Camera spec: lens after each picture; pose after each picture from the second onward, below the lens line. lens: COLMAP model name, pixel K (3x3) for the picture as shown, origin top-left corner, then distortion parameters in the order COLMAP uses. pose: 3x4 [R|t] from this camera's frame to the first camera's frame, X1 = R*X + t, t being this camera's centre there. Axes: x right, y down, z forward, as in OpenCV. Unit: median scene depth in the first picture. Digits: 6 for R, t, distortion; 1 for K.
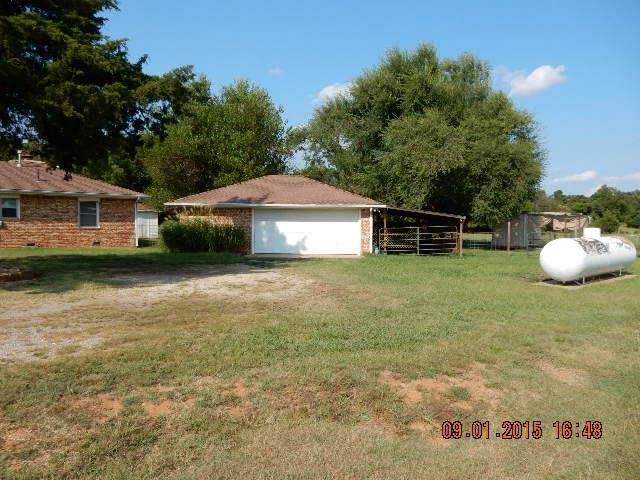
lens RADIAL K [[487.7, 0, 320.0], [0, 487.7, 240.0], [0, 0, 1]] dist [-0.000524, 0.009823]
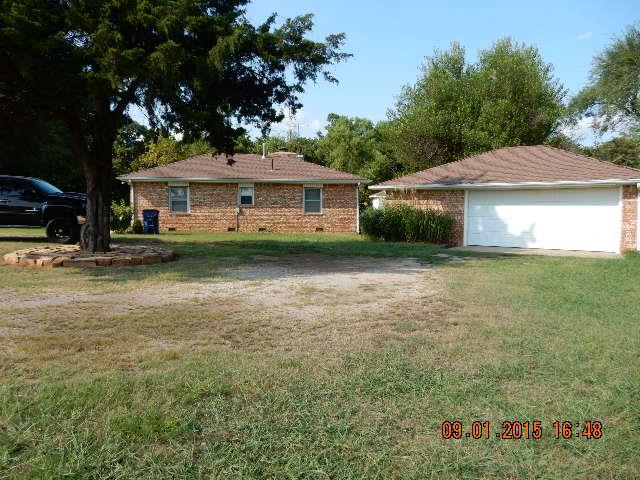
lens RADIAL K [[487.7, 0, 320.0], [0, 487.7, 240.0], [0, 0, 1]] dist [-0.000524, 0.009823]
pose [[0.819944, 0.029194, -0.571698, 0.128569], [-0.013899, 0.999420, 0.031102, -0.002772], [0.572275, -0.017556, 0.819874, 0.193638]]
